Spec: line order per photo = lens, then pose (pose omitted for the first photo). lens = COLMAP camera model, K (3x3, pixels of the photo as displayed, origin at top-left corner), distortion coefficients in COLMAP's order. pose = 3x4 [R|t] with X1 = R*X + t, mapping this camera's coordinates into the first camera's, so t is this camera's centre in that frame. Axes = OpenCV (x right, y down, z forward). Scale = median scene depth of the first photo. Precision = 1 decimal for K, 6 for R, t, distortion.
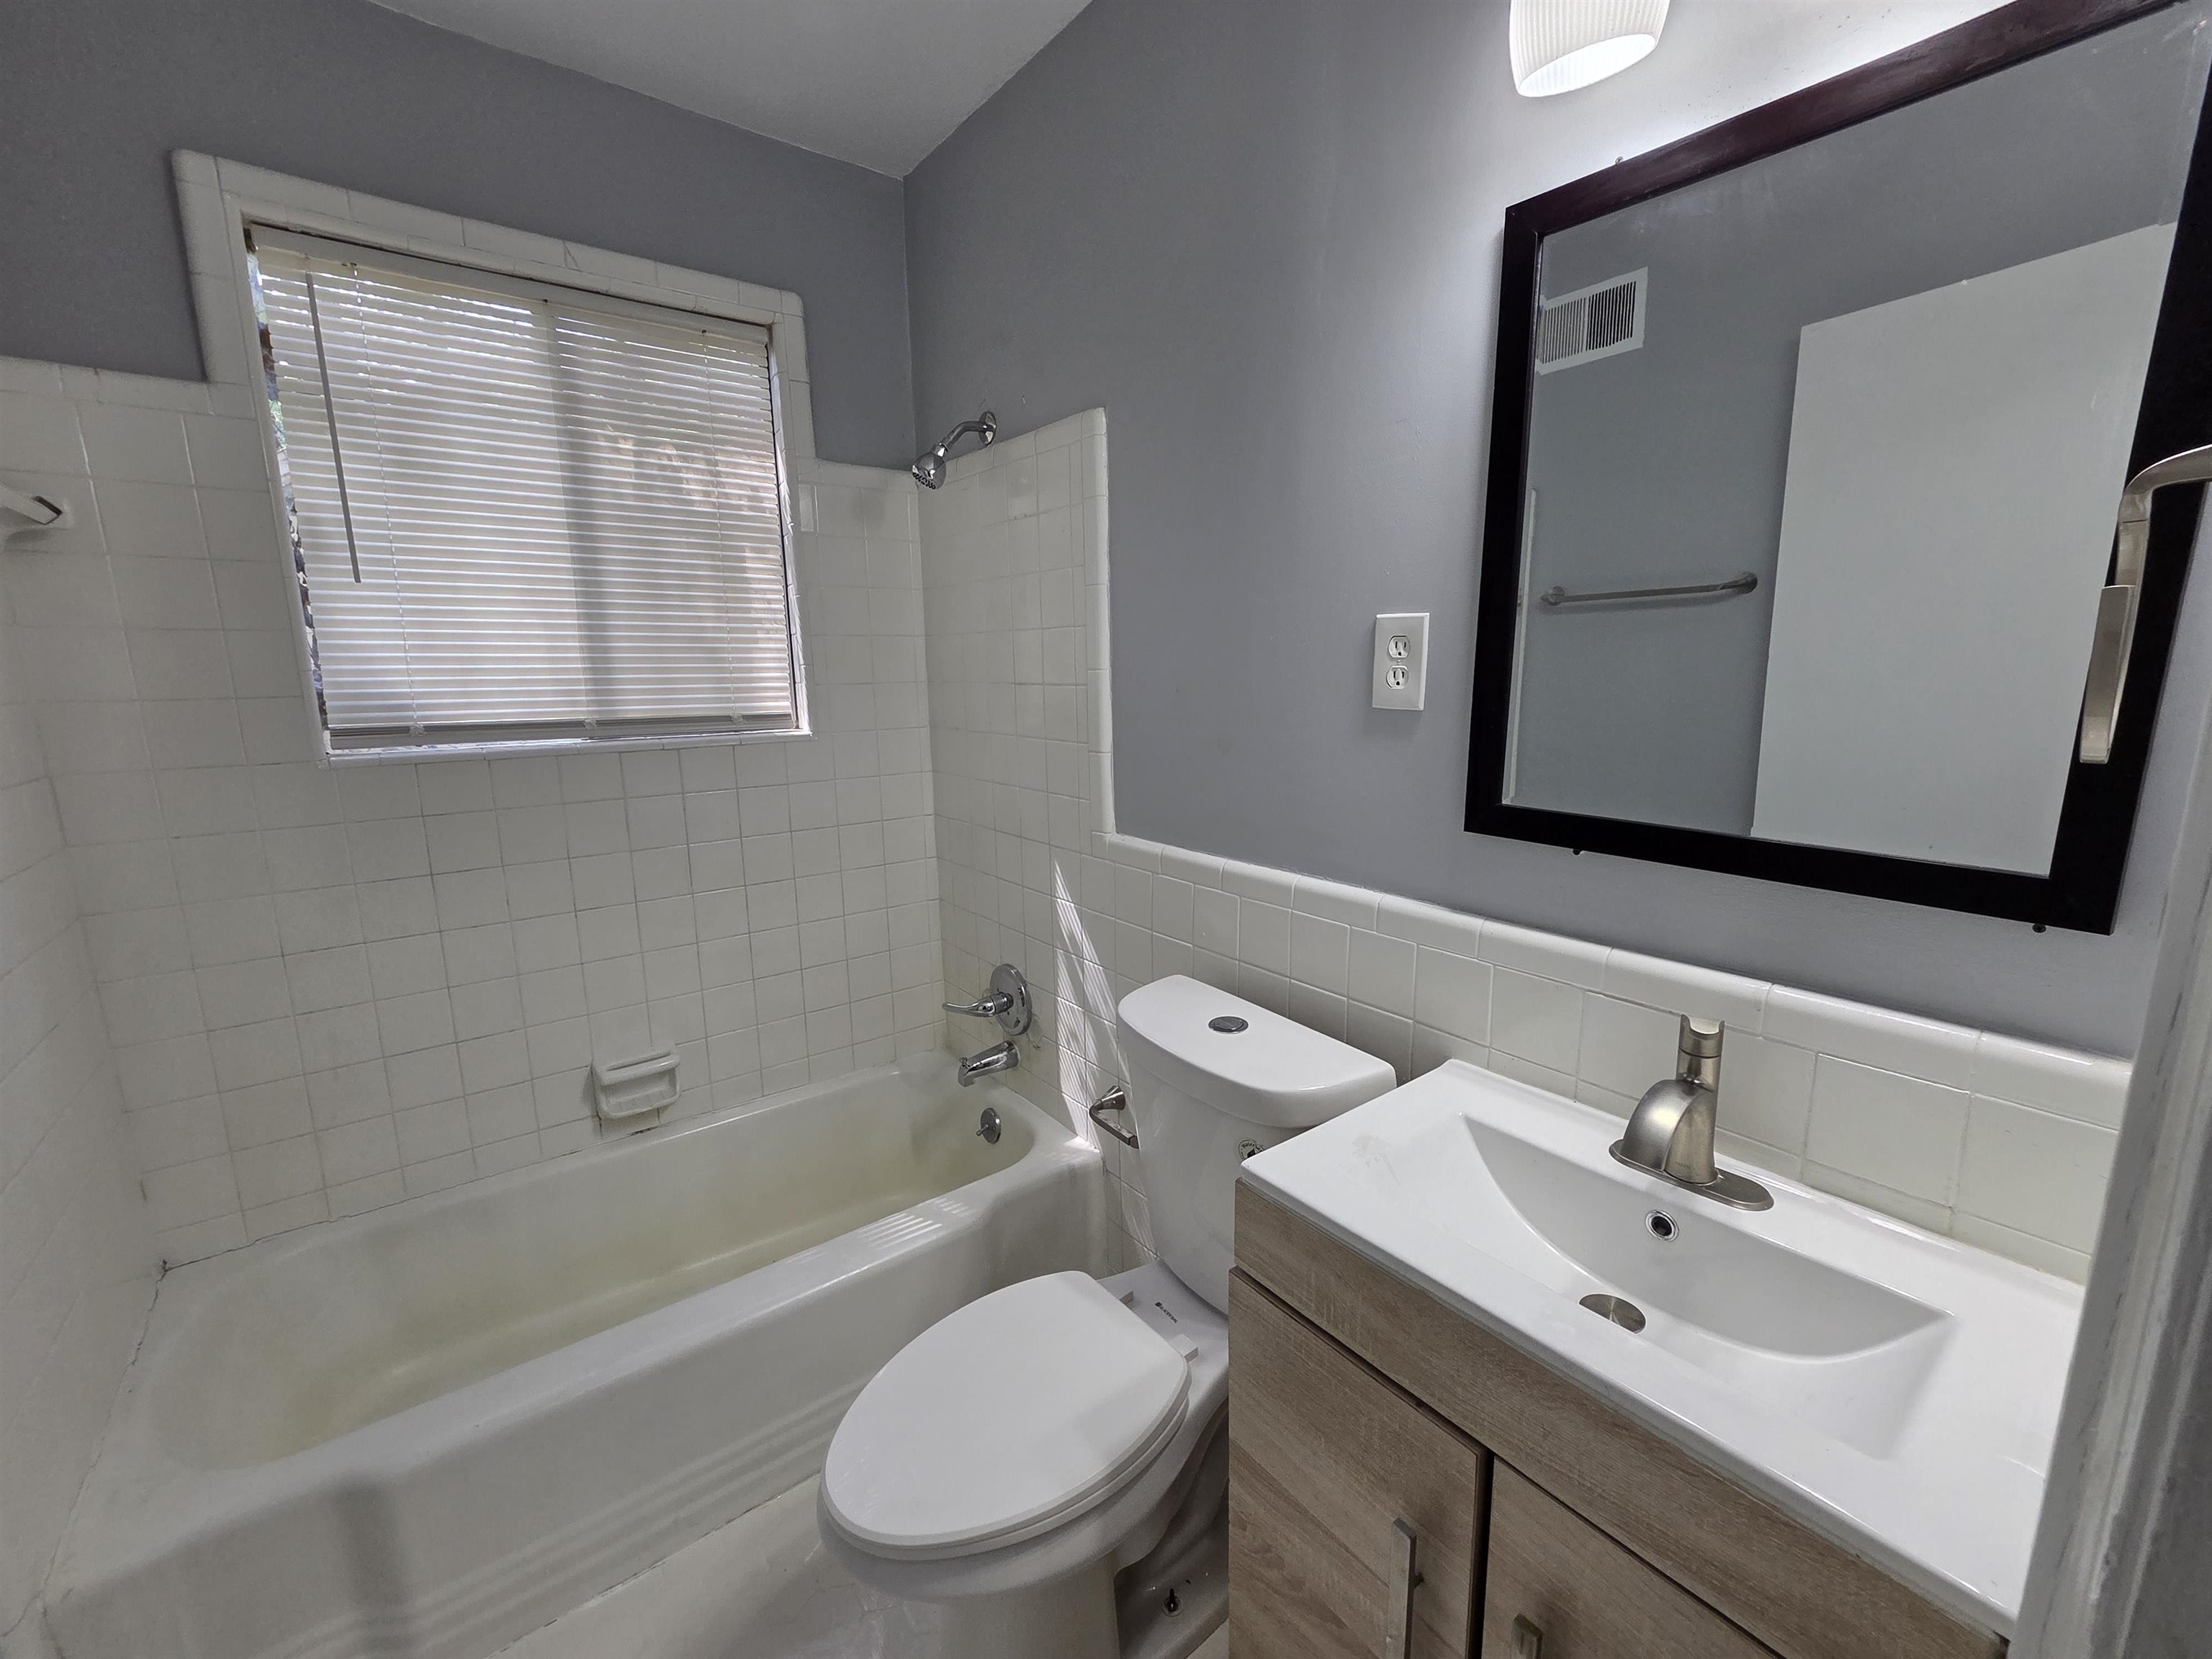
lens RADIAL K [[907.8, 0, 1119.8], [0, 907.8, 824.7], [0, 0, 1]] dist [-0.001973, -0.000621]
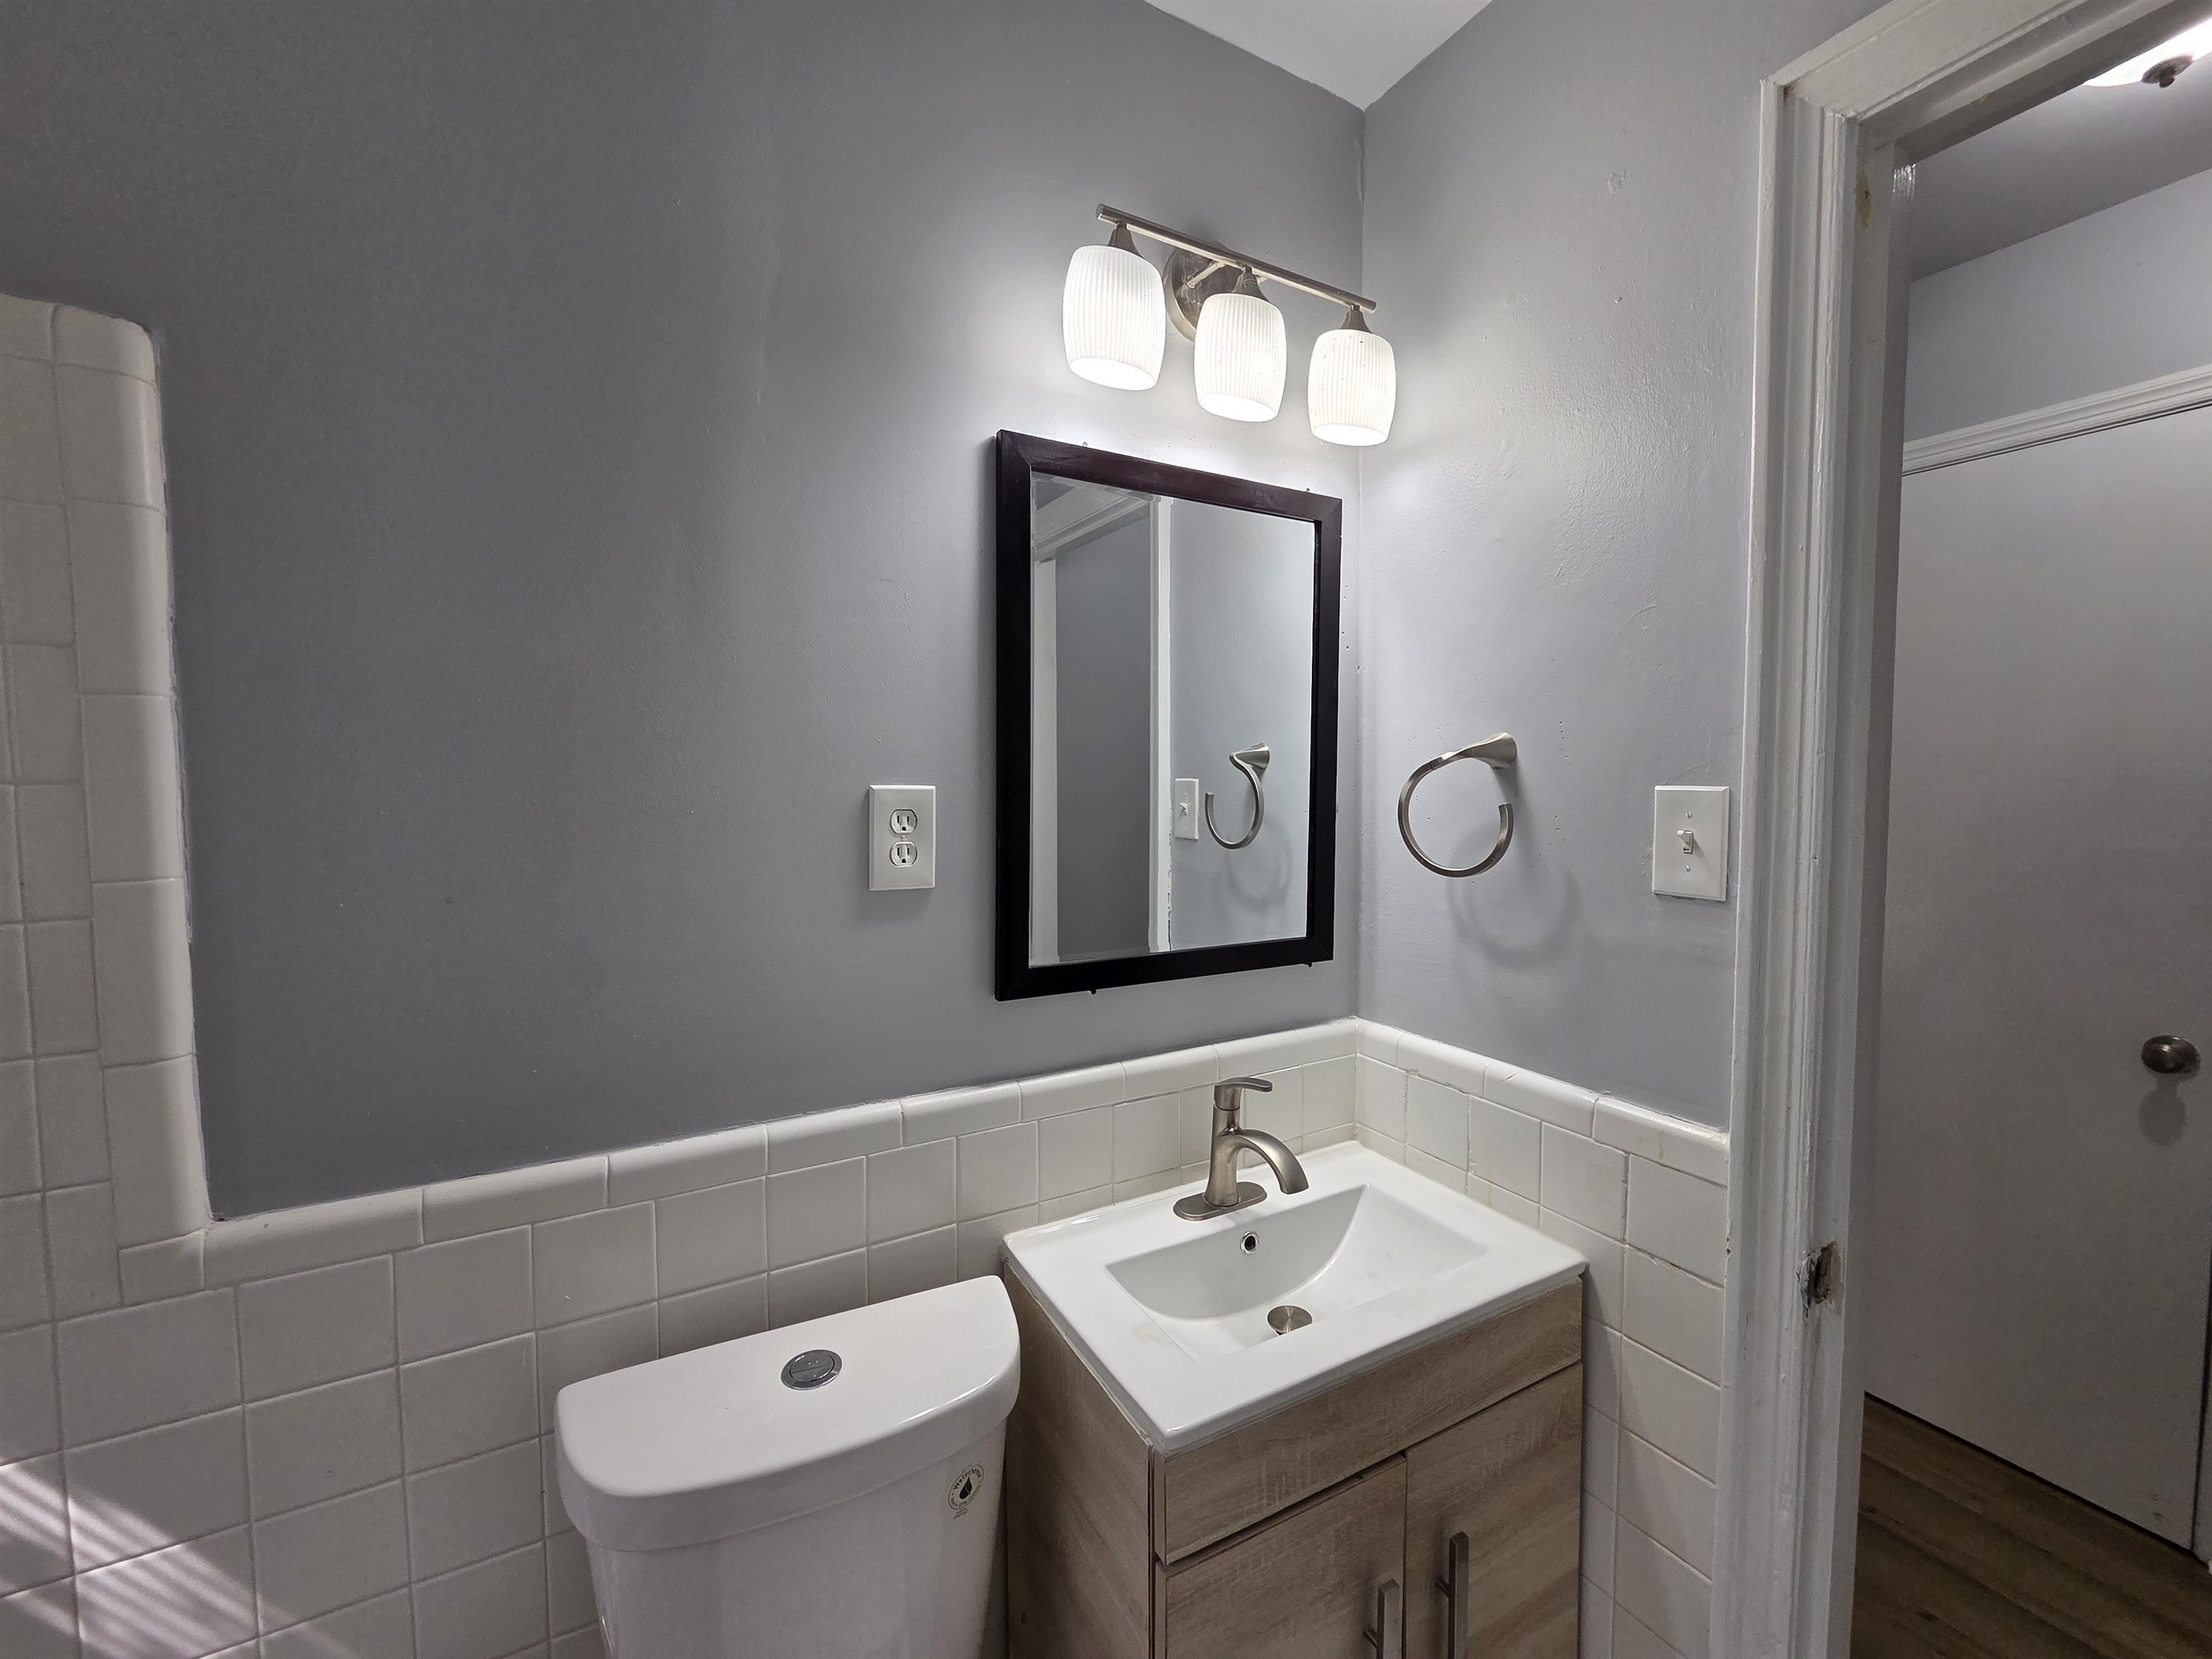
lens RADIAL K [[904.4, 0, 1122.6], [0, 904.4, 822.3], [0, 0, 1]] dist [0.001012, -0.000756]
pose [[0.149735, -0.038203, 0.987988, -0.457405], [0.177365, 0.984082, 0.011171, -0.138021], [-0.972687, 0.173562, 0.154128, 0.537356]]
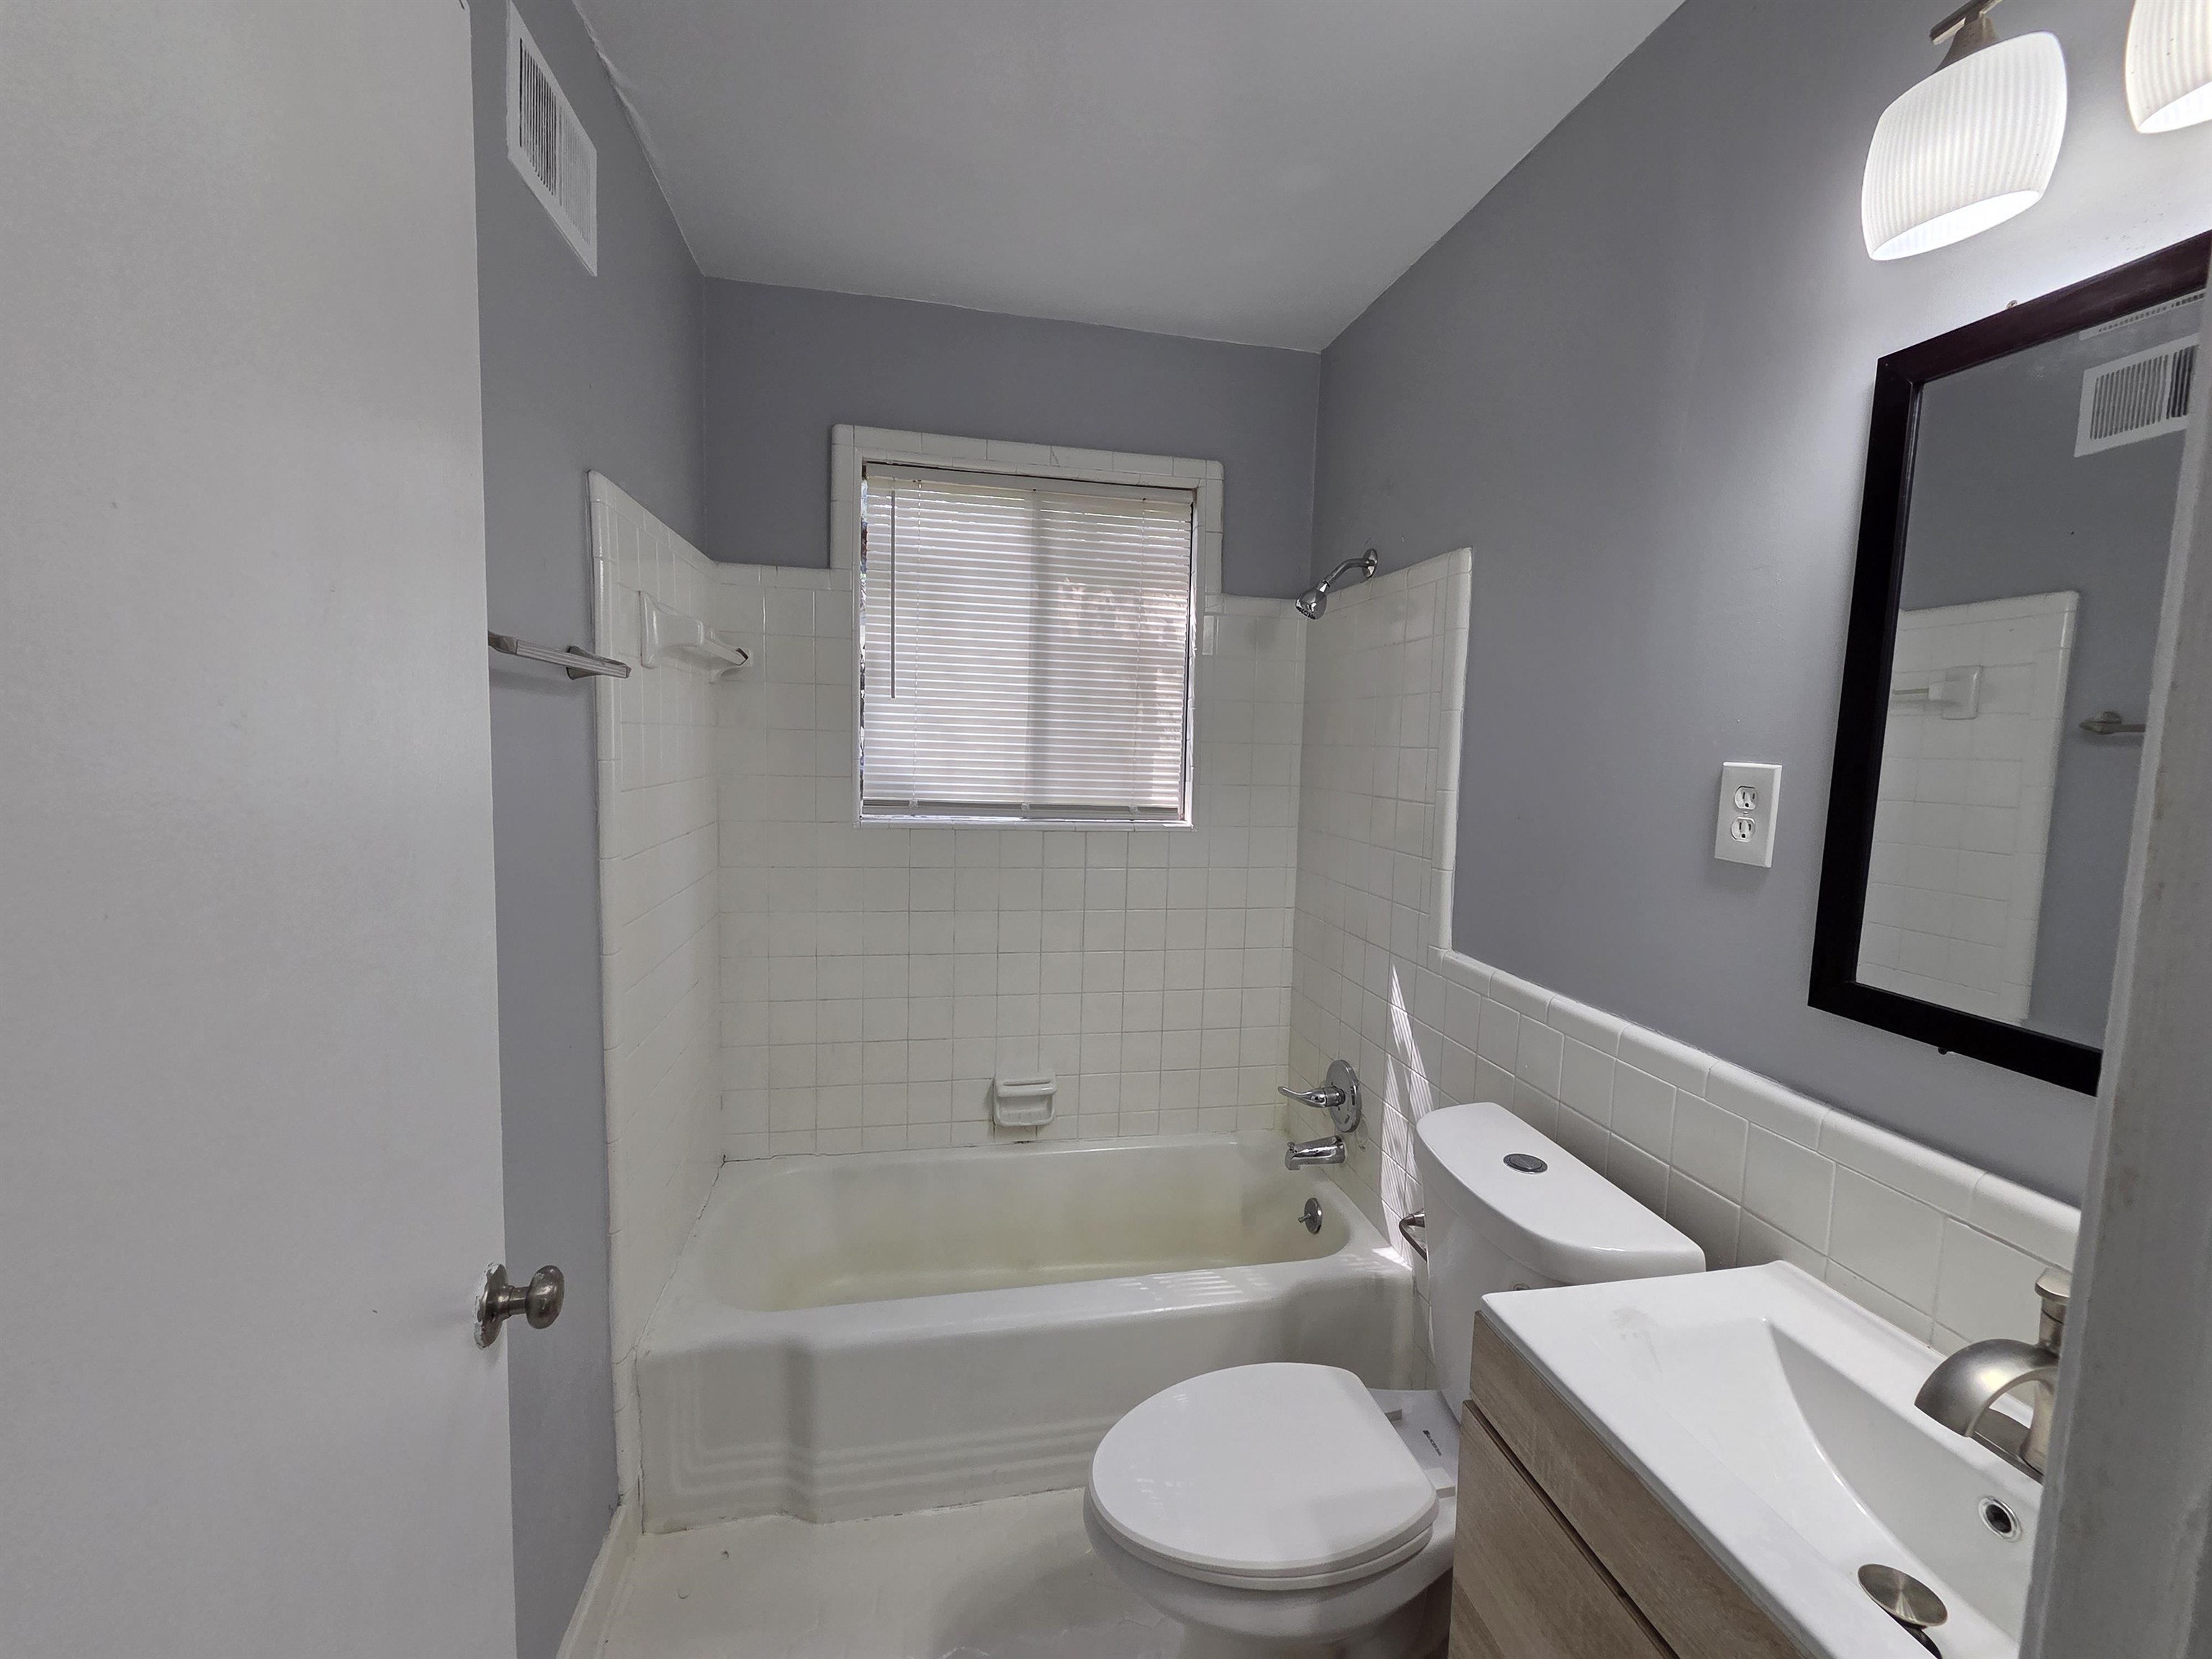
lens RADIAL K [[904.4, 0, 1122.6], [0, 904.4, 822.3], [0, 0, 1]] dist [0.001012, -0.000756]
pose [[0.897722, 0.077107, -0.433762, 0.112085], [-0.117162, 0.990895, -0.066337, -0.026728], [0.424698, 0.110373, 0.898582, -0.098888]]
